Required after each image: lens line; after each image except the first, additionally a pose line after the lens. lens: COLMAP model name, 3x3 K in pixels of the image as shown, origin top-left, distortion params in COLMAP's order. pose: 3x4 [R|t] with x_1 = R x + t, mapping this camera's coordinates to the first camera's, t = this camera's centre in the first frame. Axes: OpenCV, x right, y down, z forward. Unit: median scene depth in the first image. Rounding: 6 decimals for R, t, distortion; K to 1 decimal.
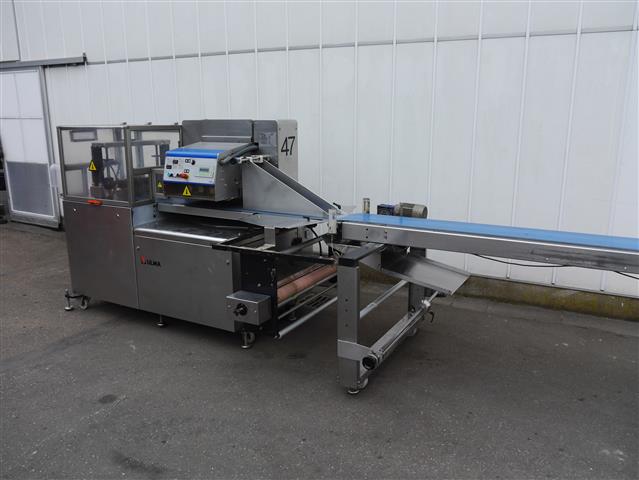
lens RADIAL K [[523.7, 0, 319.5], [0, 523.7, 240.0], [0, 0, 1]] dist [-0.036236, 0.005682]
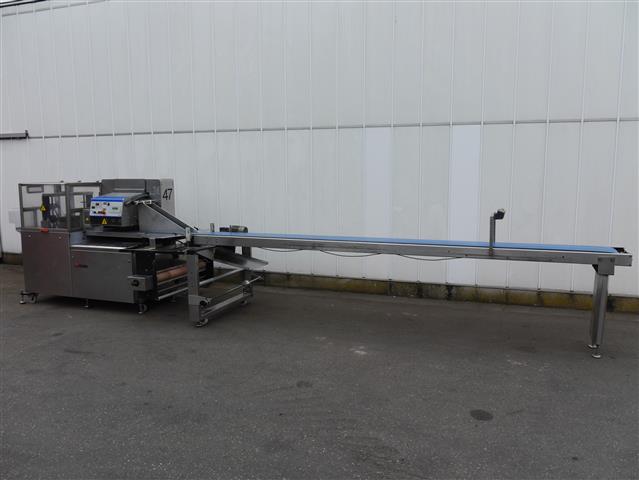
lens RADIAL K [[523.7, 0, 319.5], [0, 523.7, 240.0], [0, 0, 1]] dist [-0.036236, 0.005682]
pose [[0.989103, -0.022648, 0.145473, 0.178193], [0.037116, 0.994541, -0.097518, 0.149454], [-0.142471, 0.101855, 0.984544, -0.712920]]
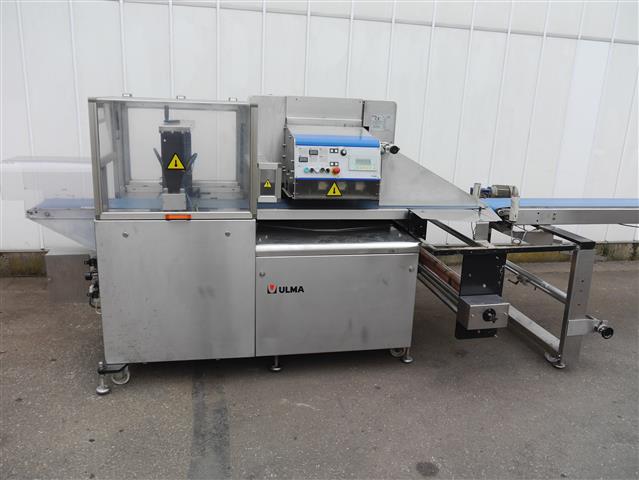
lens RADIAL K [[523.7, 0, 319.5], [0, 523.7, 240.0], [0, 0, 1]] dist [-0.036236, 0.005682]
pose [[0.761202, -0.138706, 0.633508, -0.757718], [0.106730, 0.990334, 0.088589, -0.088582], [-0.639672, 0.000180, 0.768648, 0.400856]]
